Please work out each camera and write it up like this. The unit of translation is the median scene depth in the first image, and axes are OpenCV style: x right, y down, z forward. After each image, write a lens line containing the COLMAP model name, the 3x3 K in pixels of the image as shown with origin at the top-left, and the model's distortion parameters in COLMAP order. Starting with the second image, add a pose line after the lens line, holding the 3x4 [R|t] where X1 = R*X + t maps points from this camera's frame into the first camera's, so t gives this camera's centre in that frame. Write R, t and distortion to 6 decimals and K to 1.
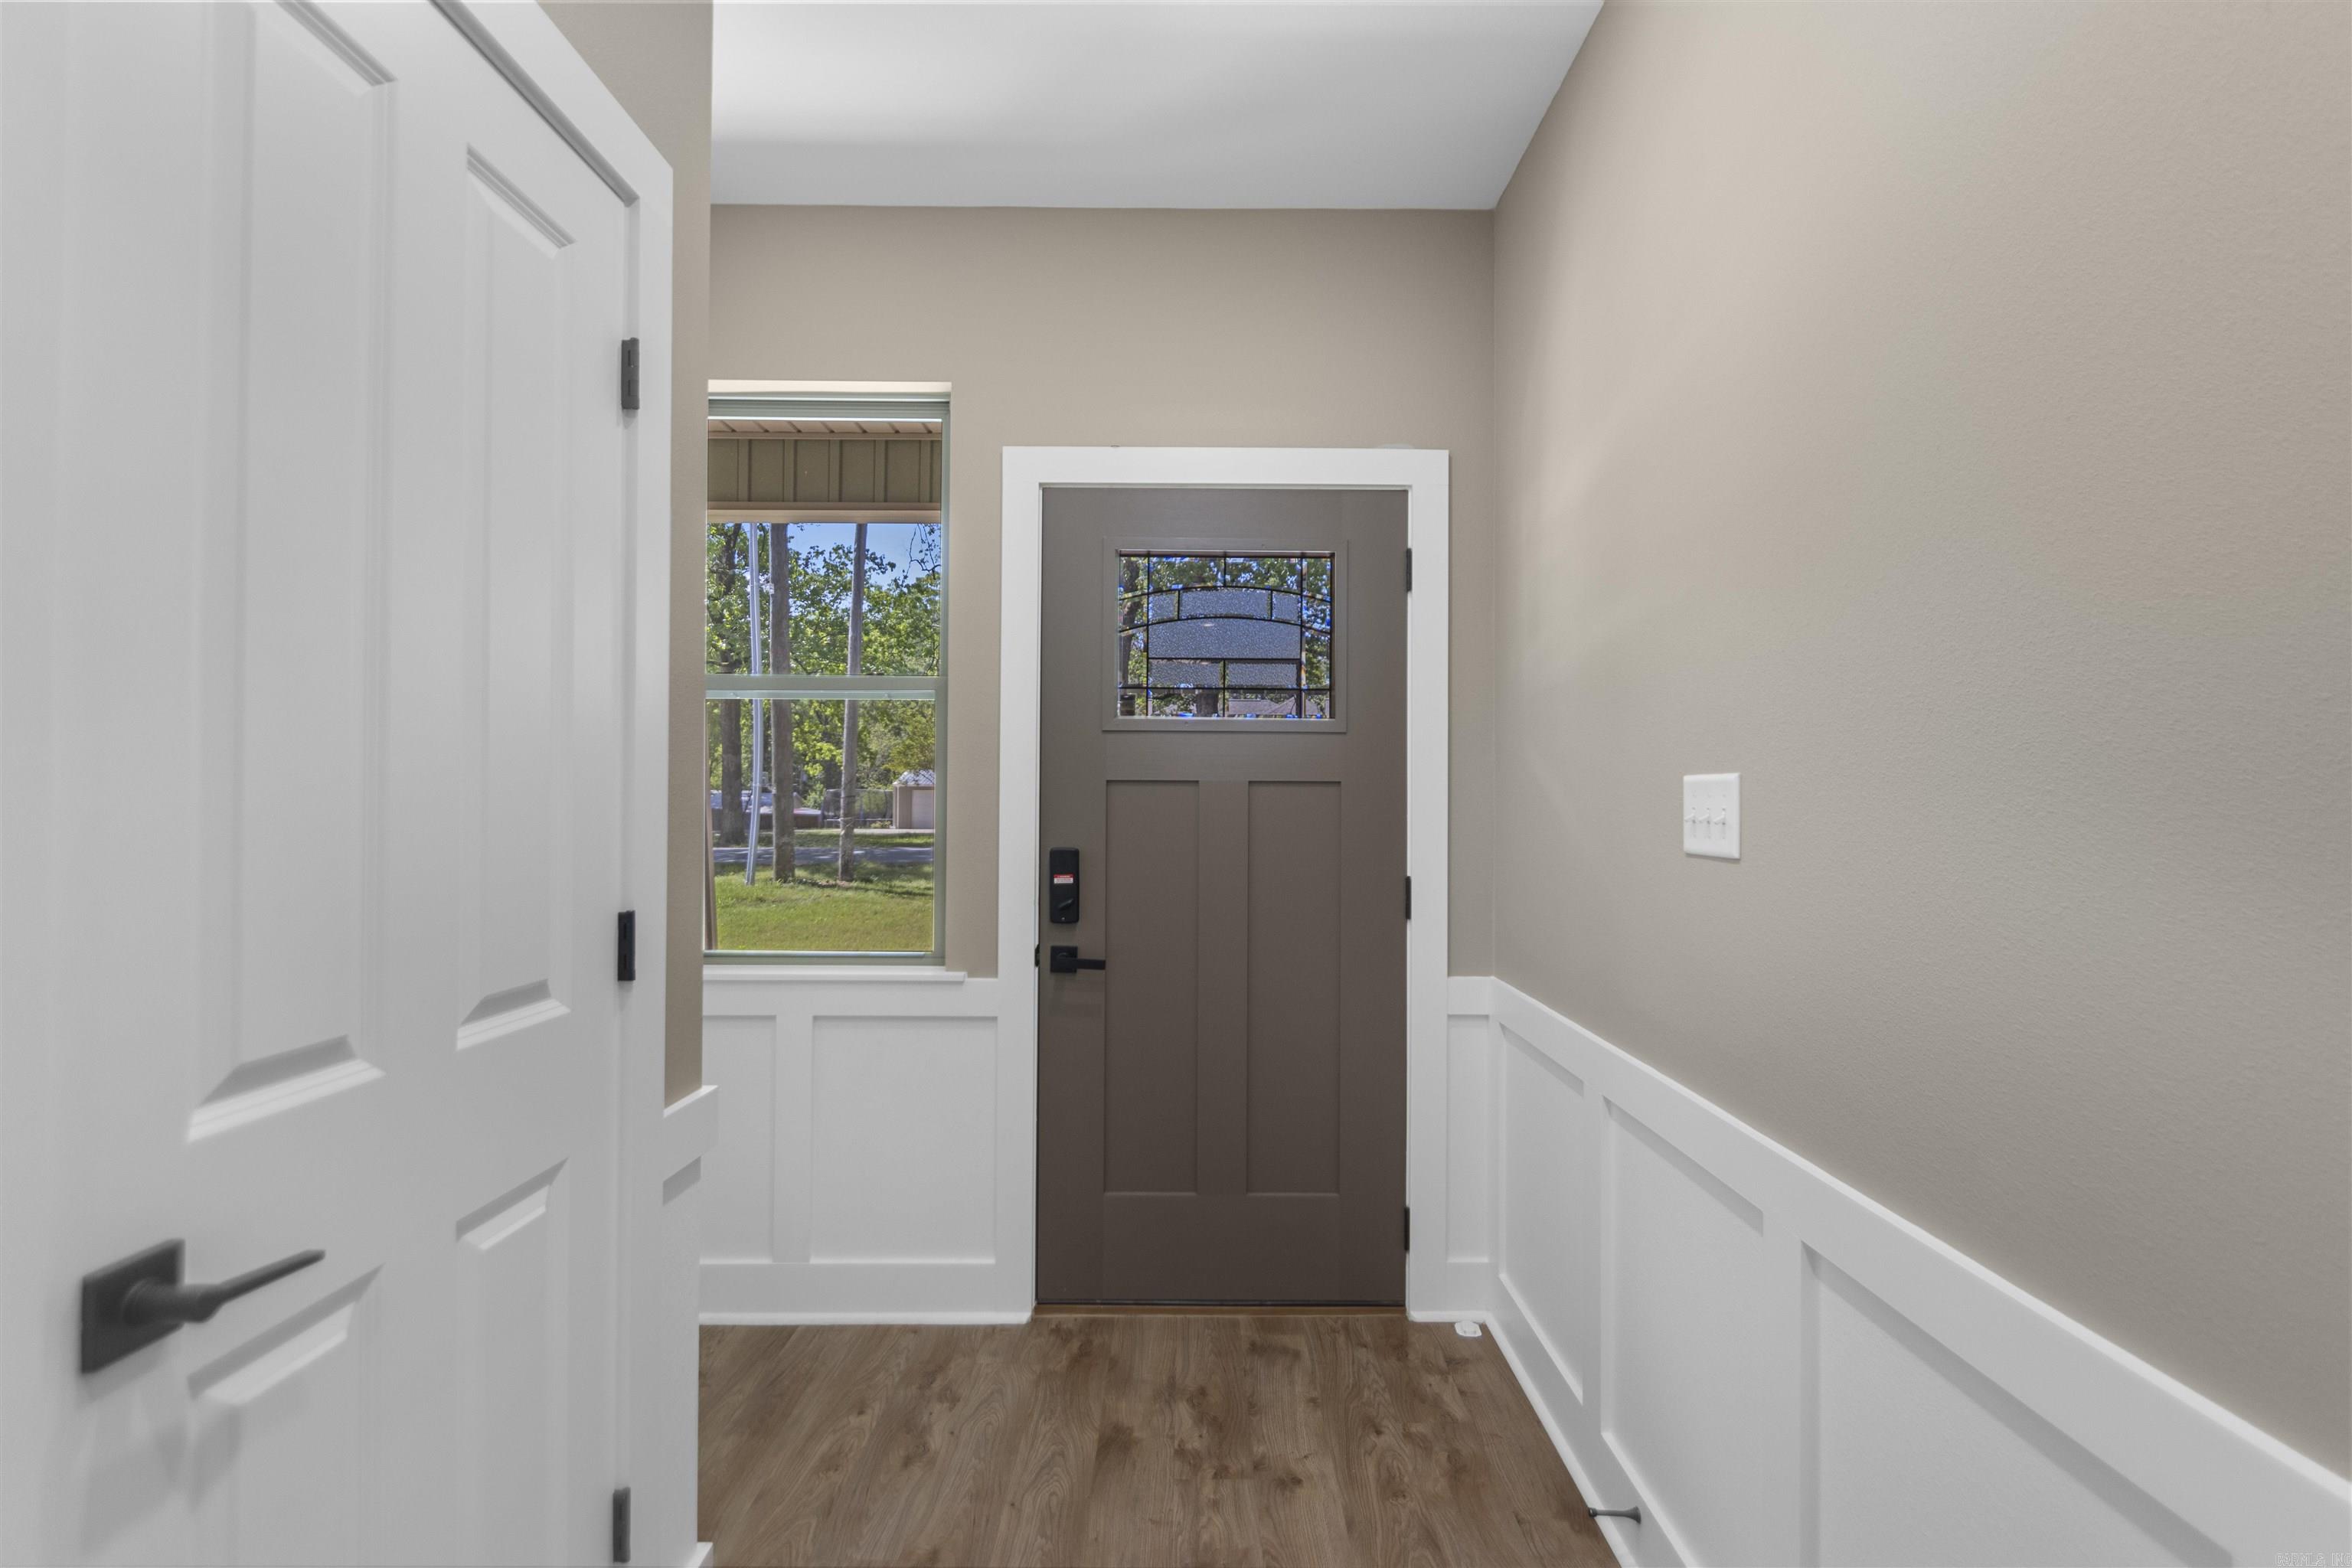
lens RADIAL K [[1091.6, 0, 1189.0], [0, 1091.6, 781.8], [0, 0, 1]] dist [0.009786, -0.000955]
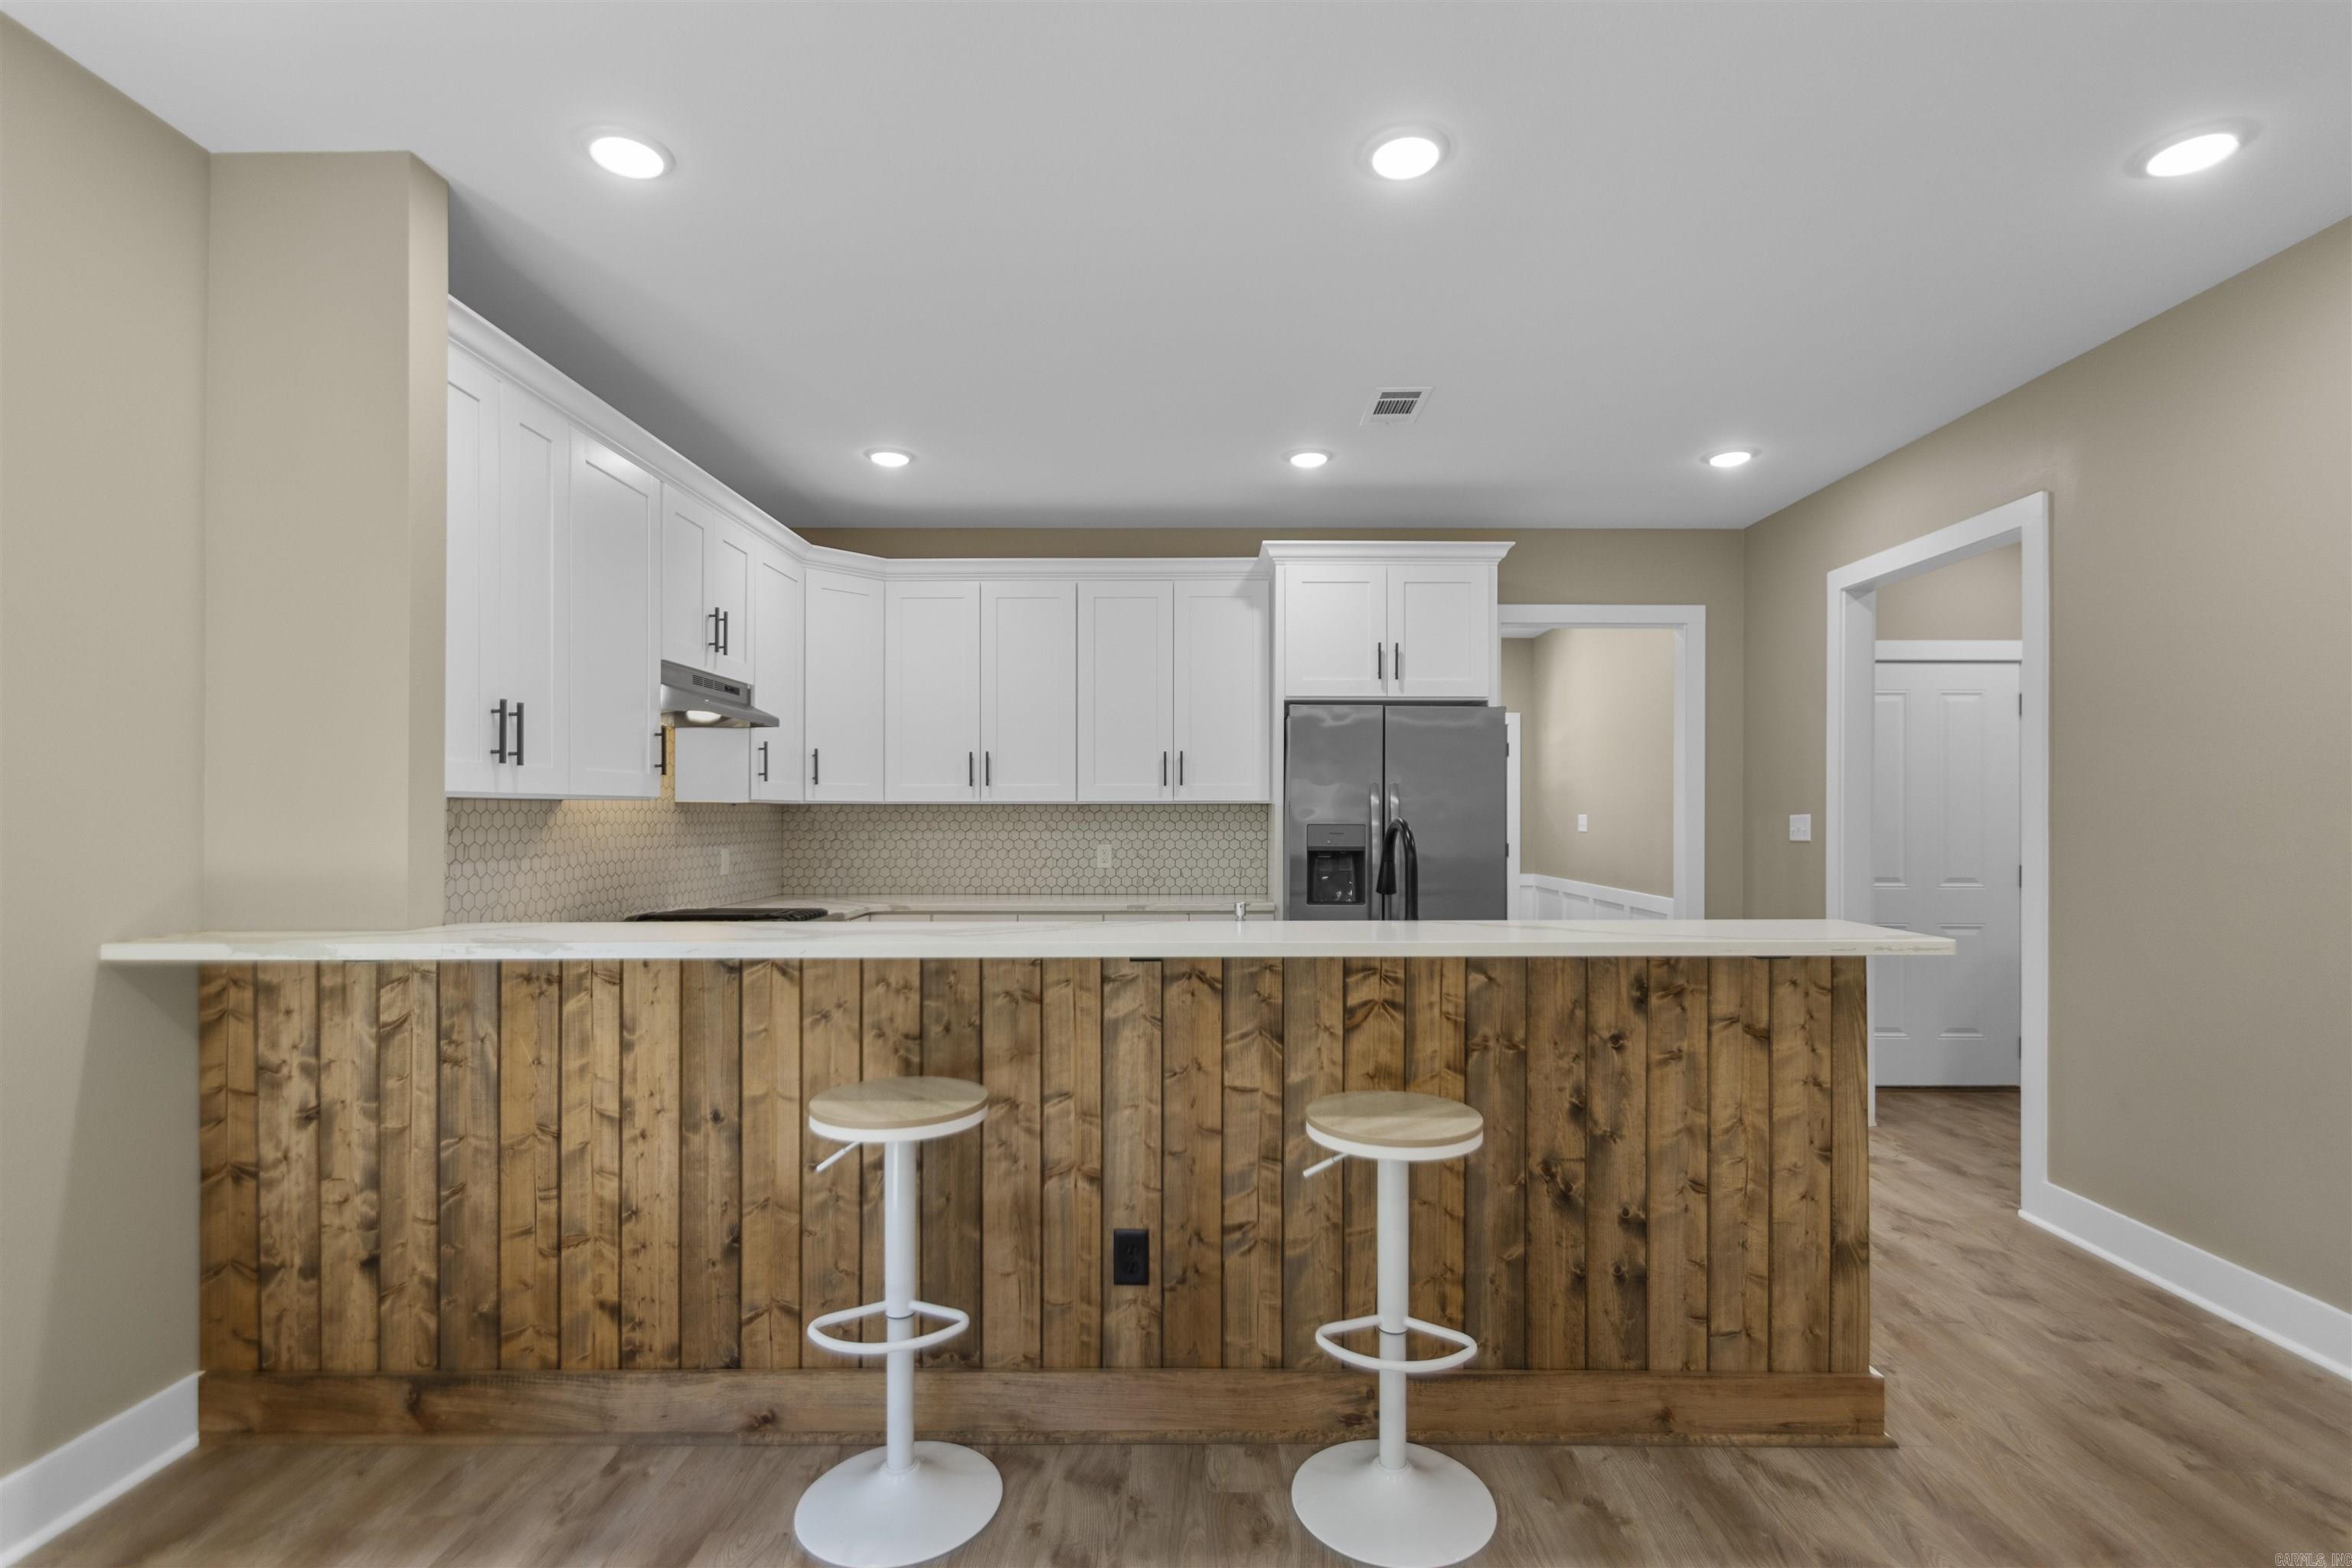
lens RADIAL K [[1111.6, 0, 1198.1], [0, 1111.6, 811.1], [0, 0, 1]] dist [0.009292, -0.000532]
pose [[0.999936, -0.001197, 0.011271, -0.767694], [0.001019, 0.999875, 0.015789, -0.065494], [-0.011288, -0.015776, 0.999812, -2.329526]]
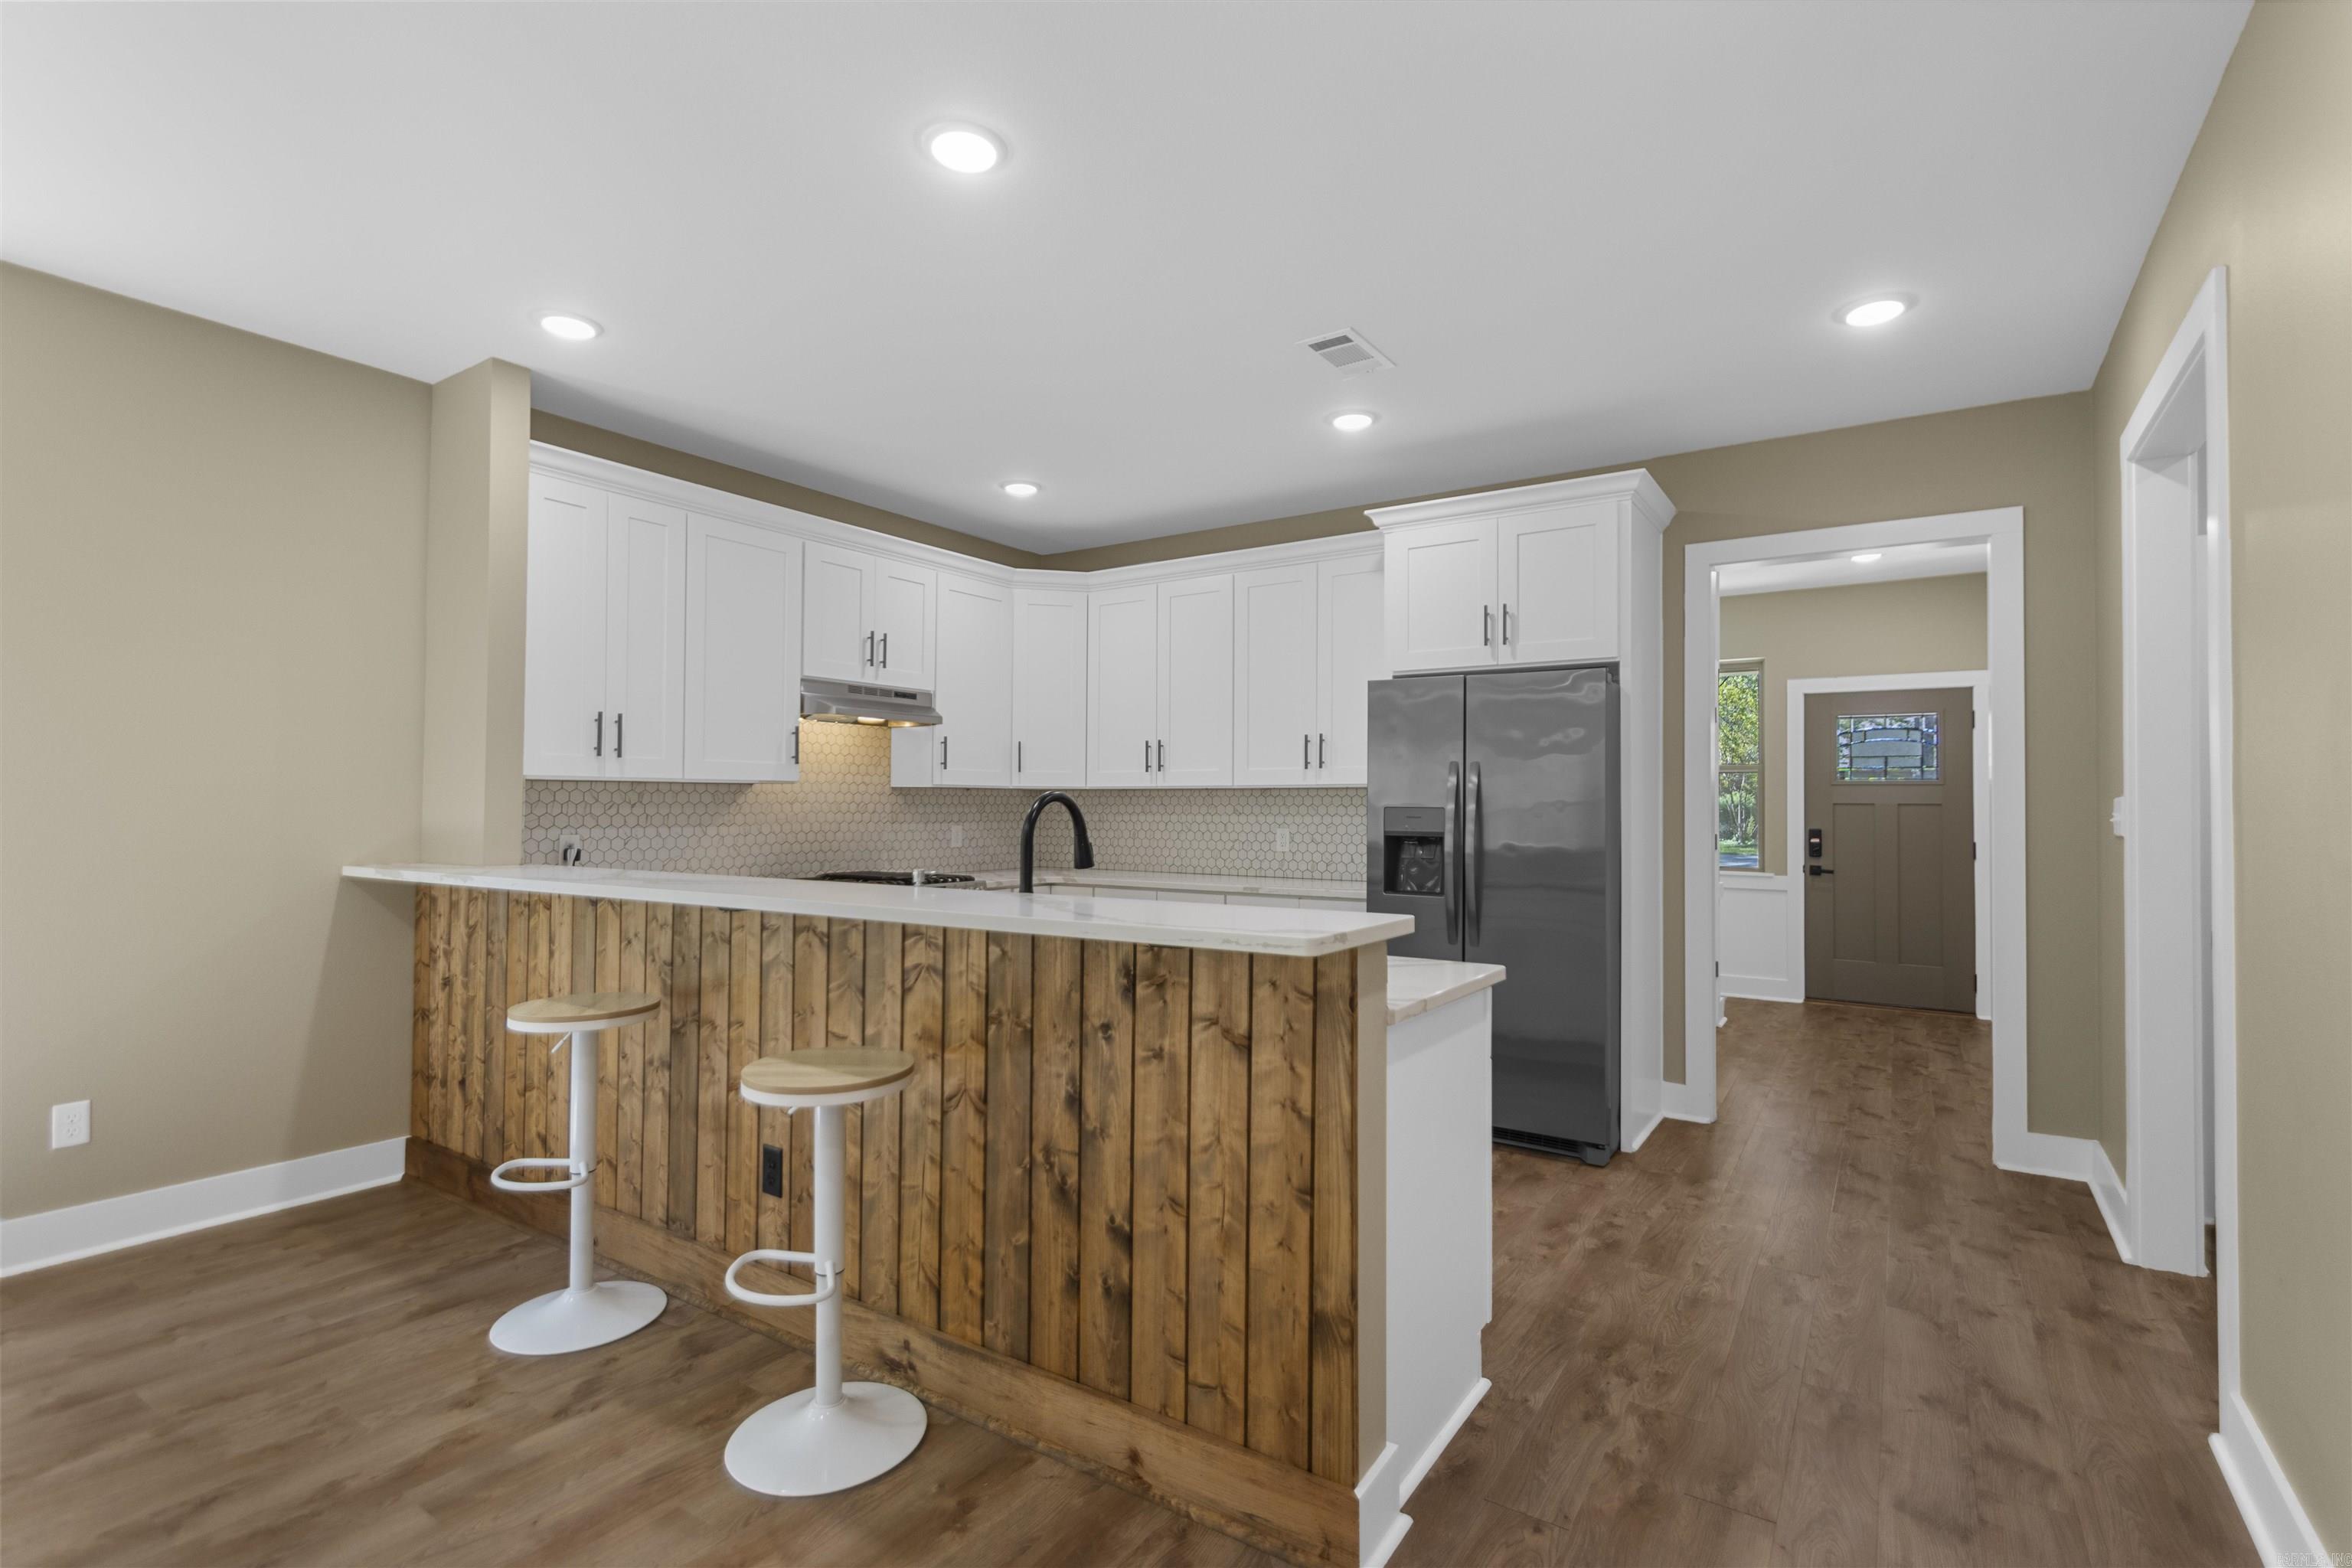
lens RADIAL K [[1096.5, 0, 1198.2], [0, 1096.5, 785.9], [0, 0, 1]] dist [0.005590, 0.000235]
pose [[0.845760, -0.007498, -0.533510, 0.044800], [0.006209, 0.999972, -0.004210, -0.043479], [0.533527, 0.000248, 0.845783, -2.096828]]
